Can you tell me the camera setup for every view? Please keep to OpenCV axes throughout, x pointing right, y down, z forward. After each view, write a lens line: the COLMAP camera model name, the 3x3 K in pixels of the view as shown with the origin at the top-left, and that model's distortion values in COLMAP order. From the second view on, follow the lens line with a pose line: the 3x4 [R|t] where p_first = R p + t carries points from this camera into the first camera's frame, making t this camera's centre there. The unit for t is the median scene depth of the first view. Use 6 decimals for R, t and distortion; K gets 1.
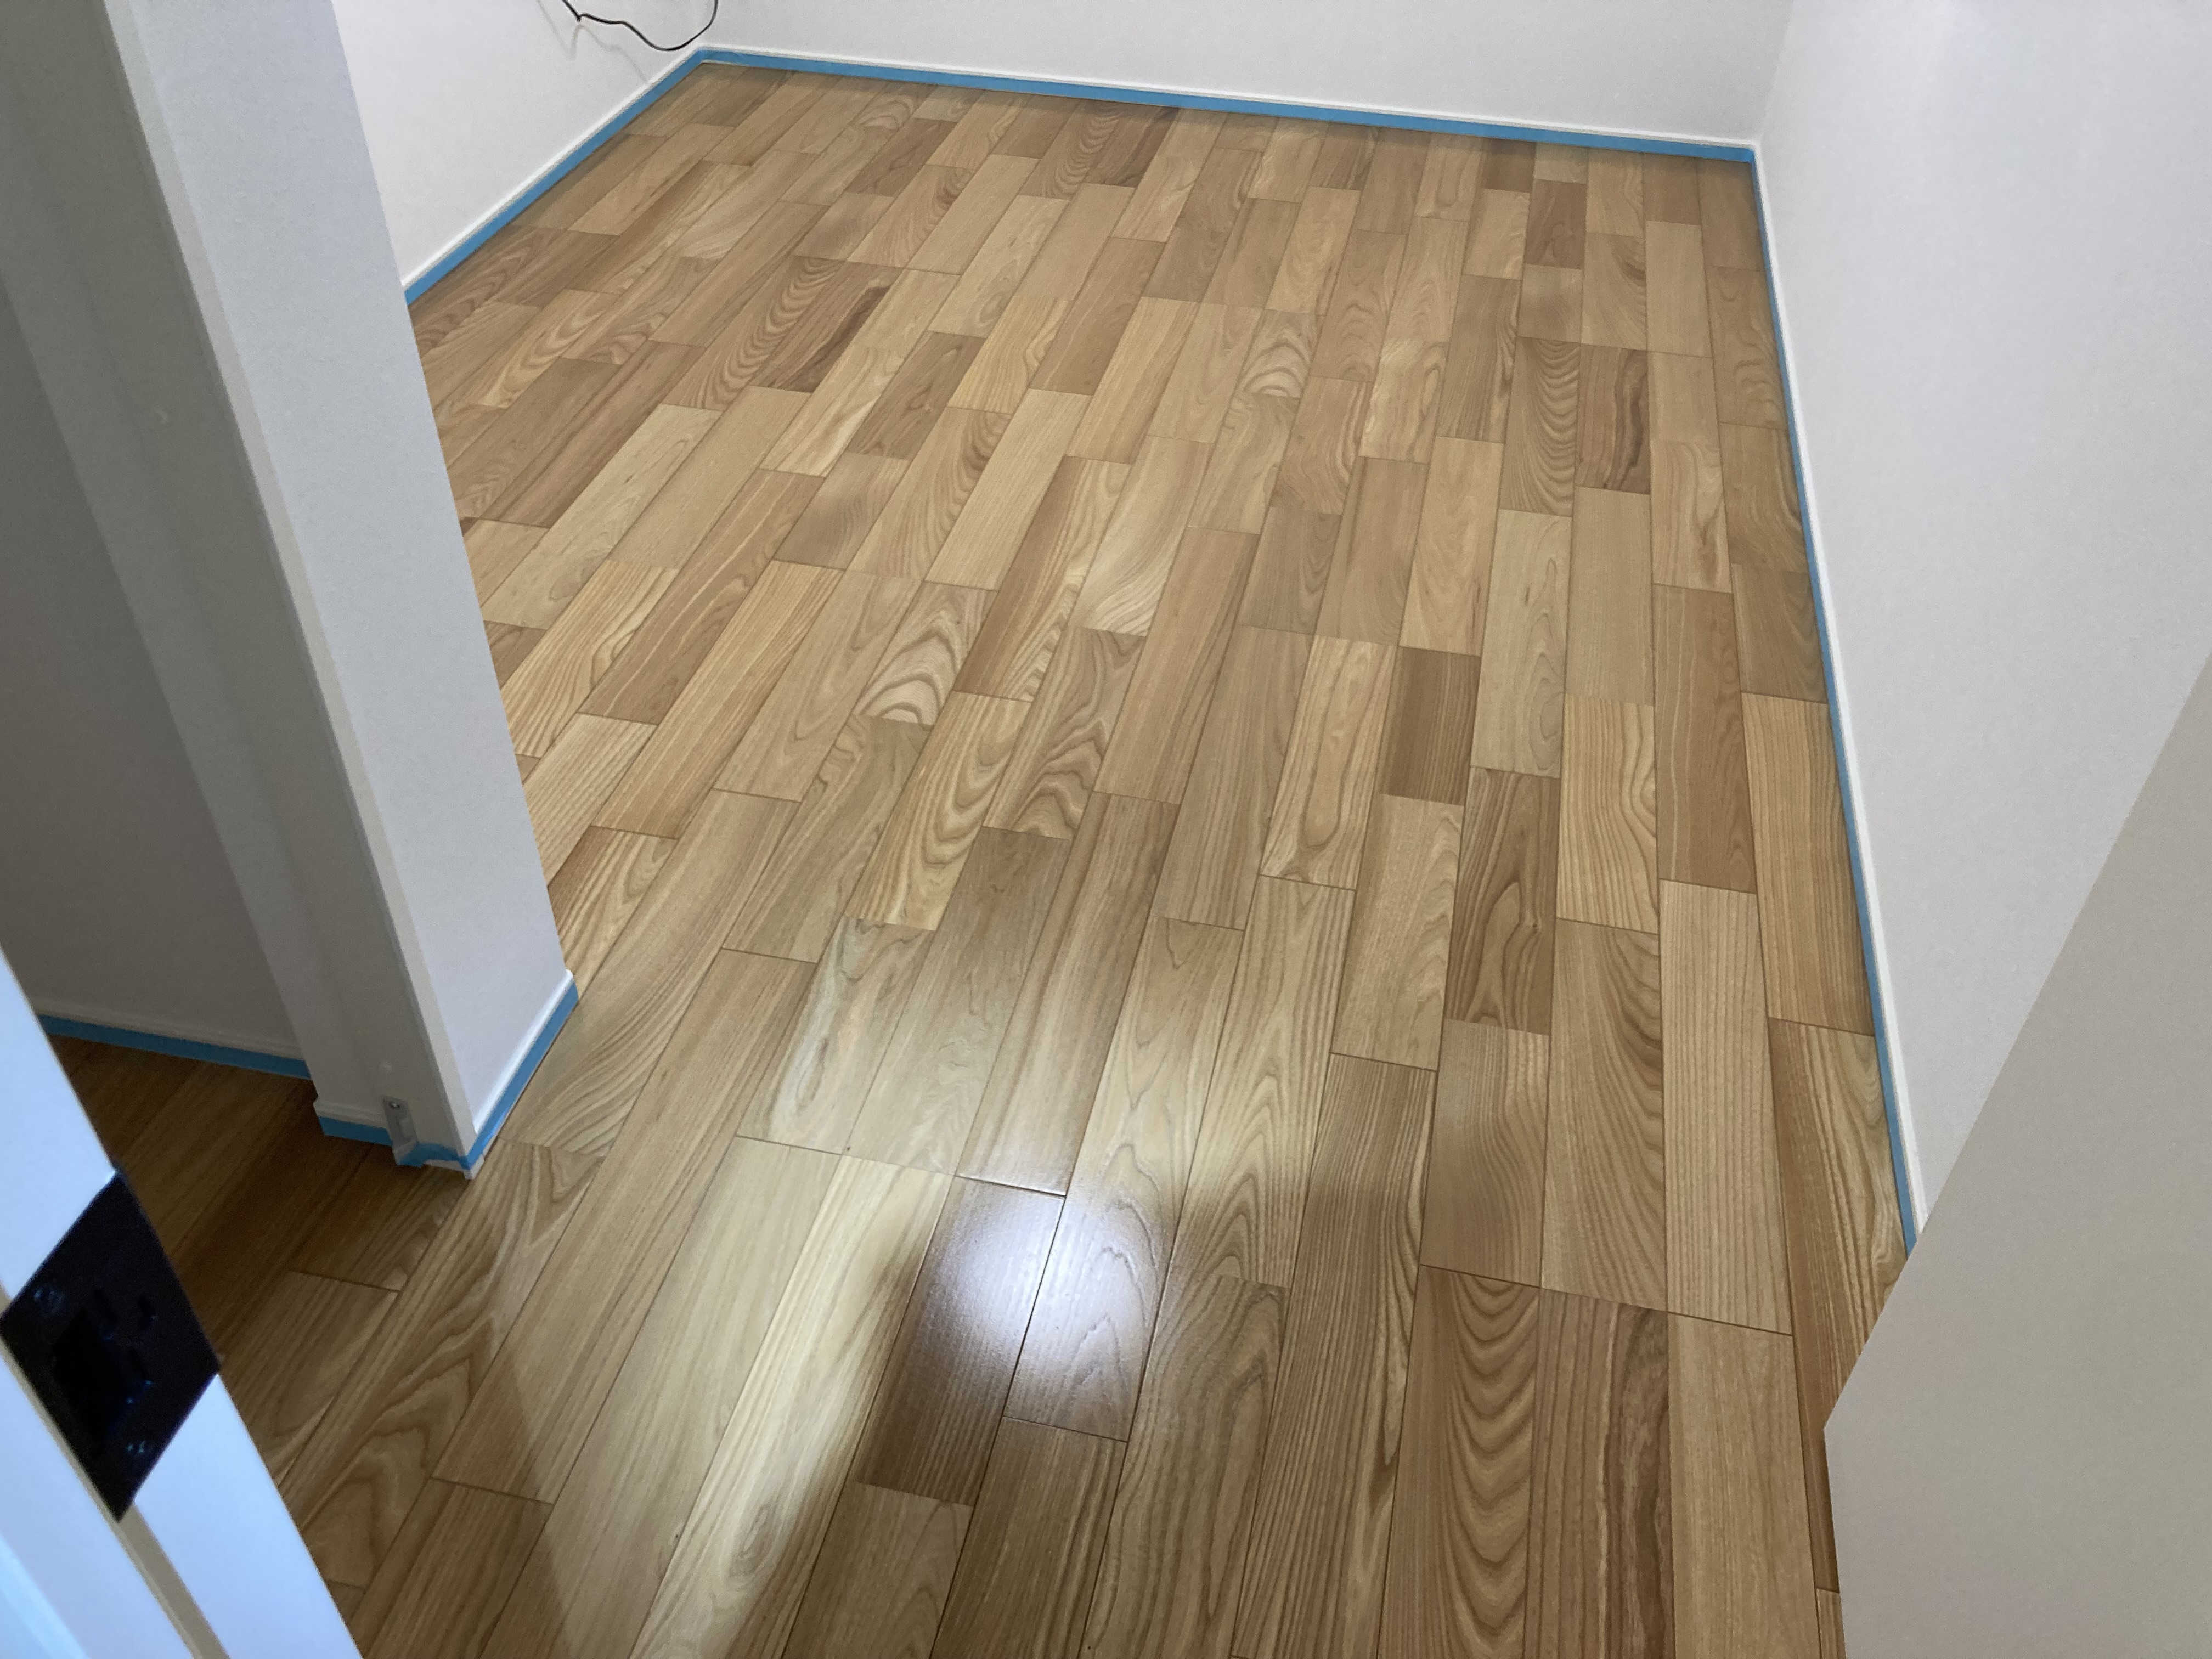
lens RADIAL K [[1783.4, 0, 1112.1], [0, 1783.4, 836.3], [0, 0, 1]] dist [0.041146, -0.030050]
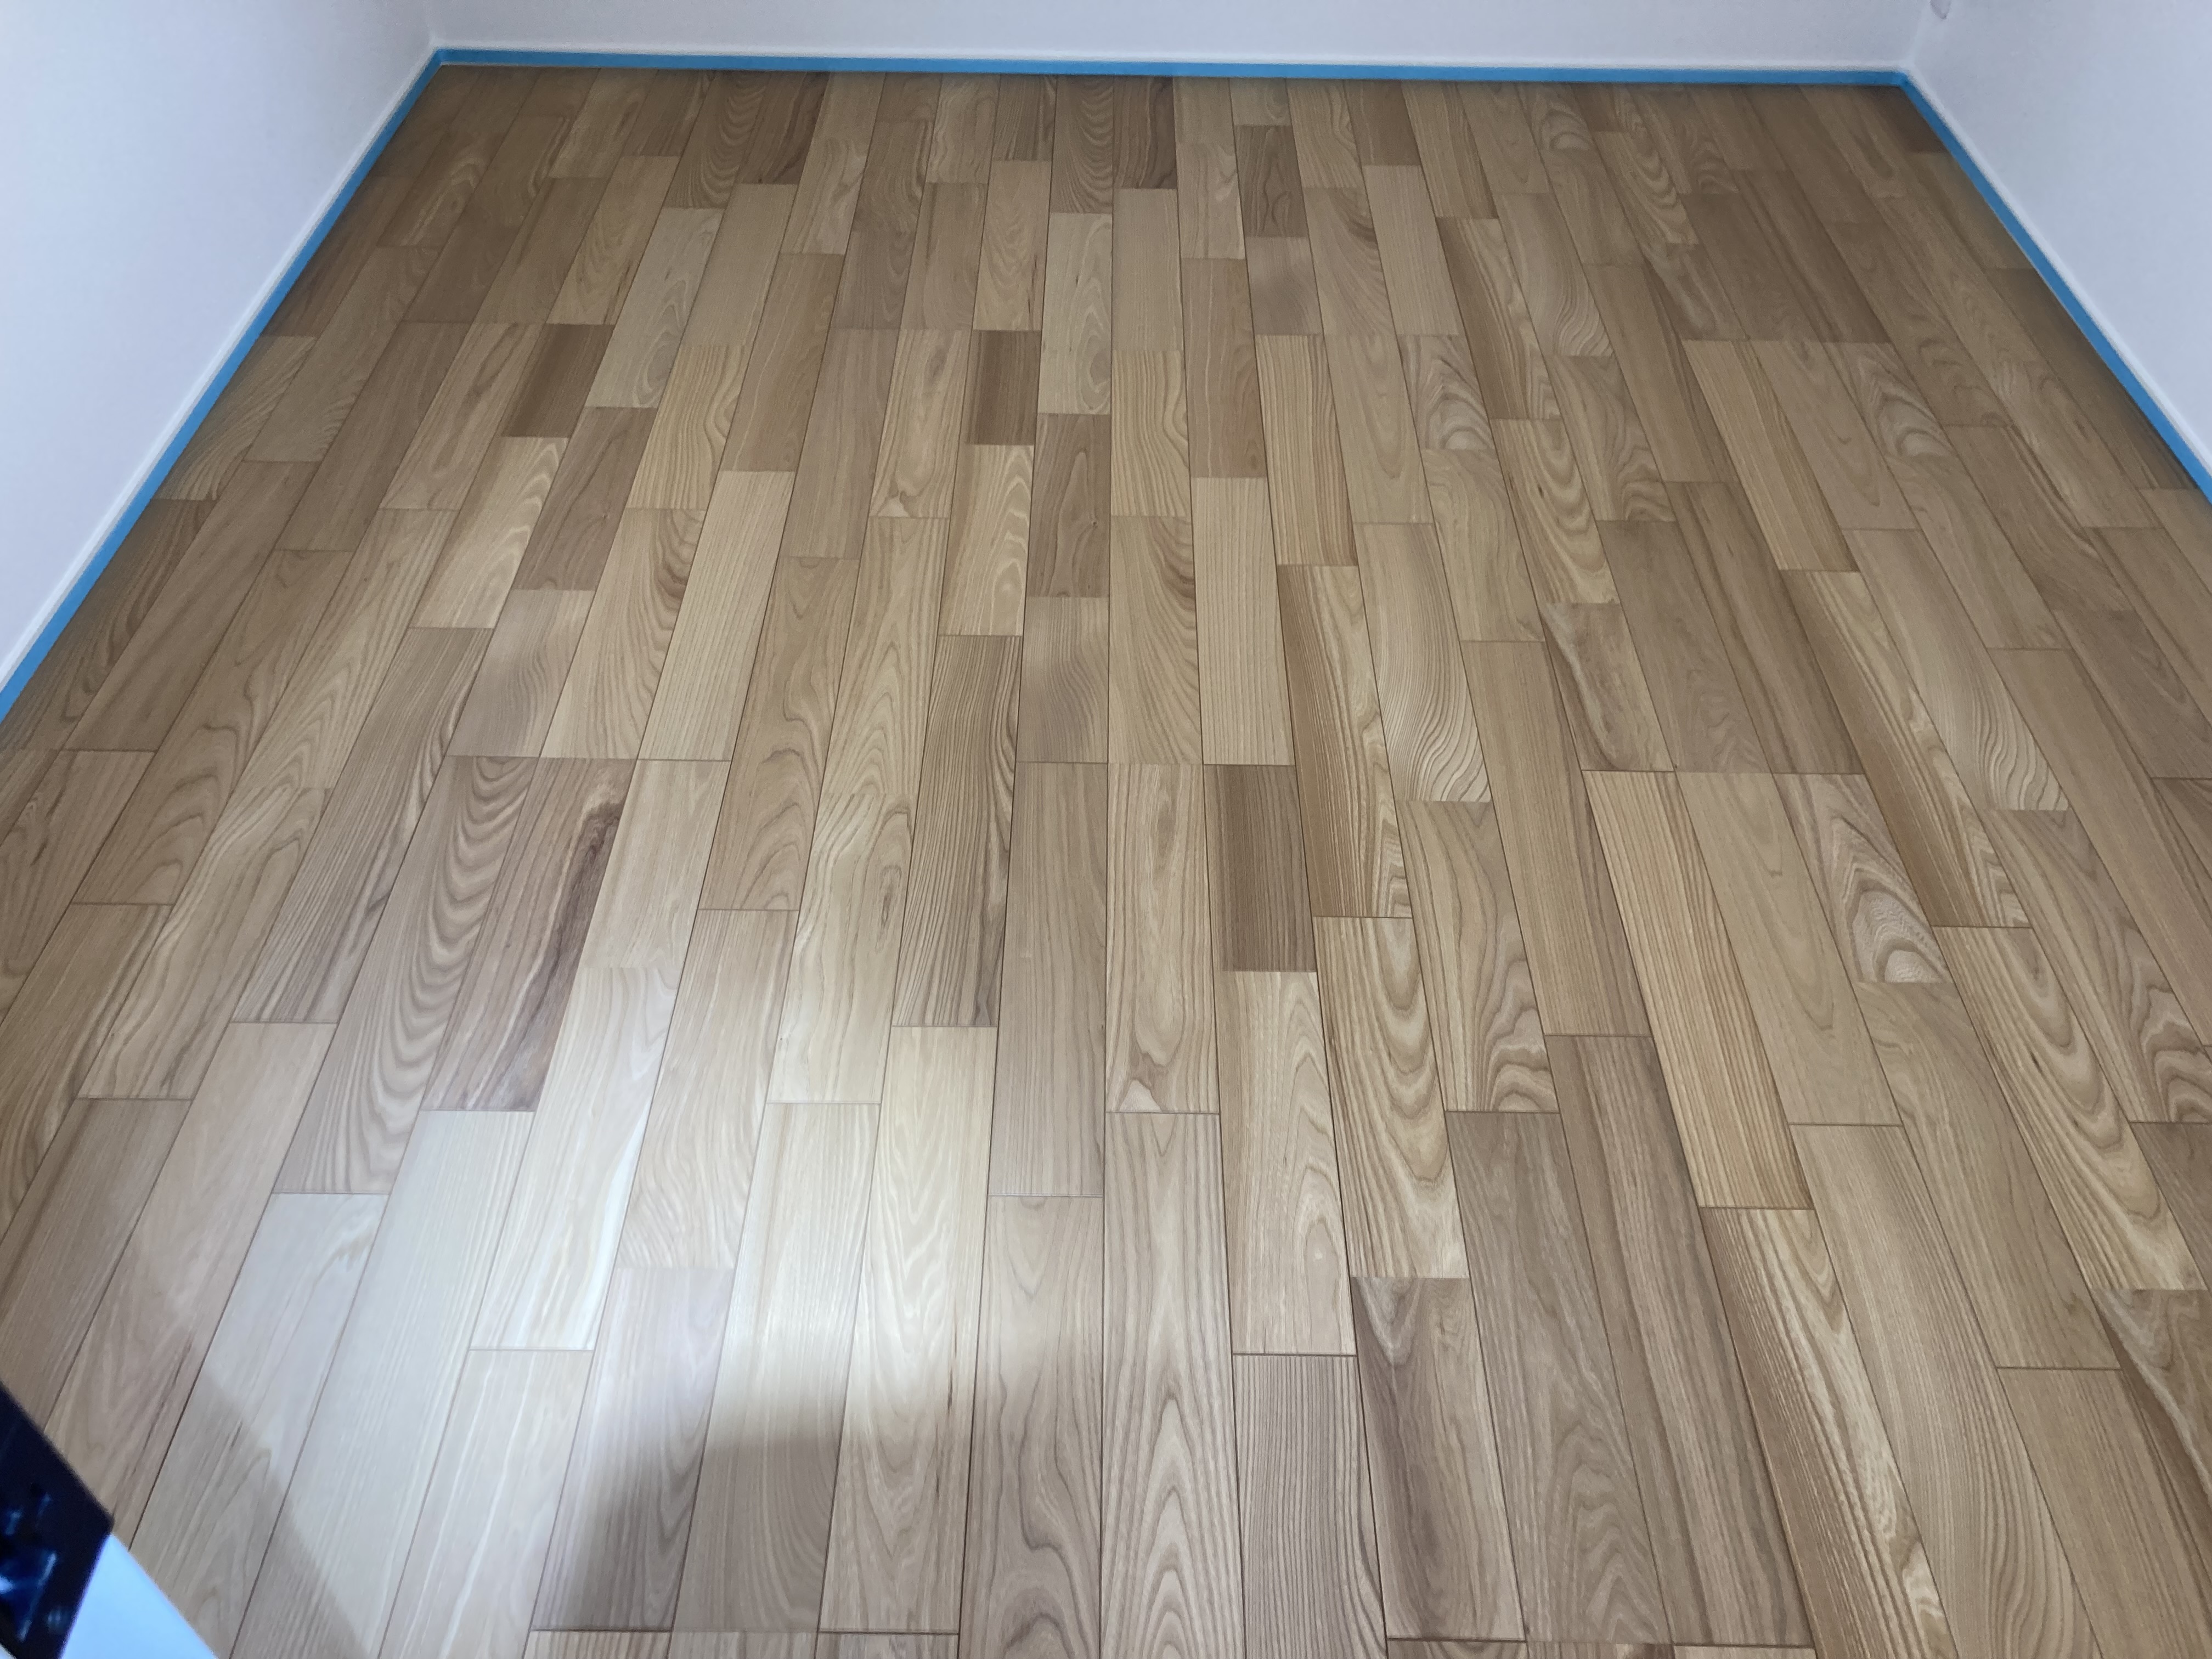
lens RADIAL K [[1783.4, 0, 1099.5], [0, 1783.4, 880.7], [0, 0, 1]] dist [0.041146, -0.030050]
pose [[0.979561, -0.146476, 0.137860, -0.014442], [0.134094, 0.986383, 0.095227, -0.099757], [-0.149931, -0.074795, 0.985863, 0.105230]]
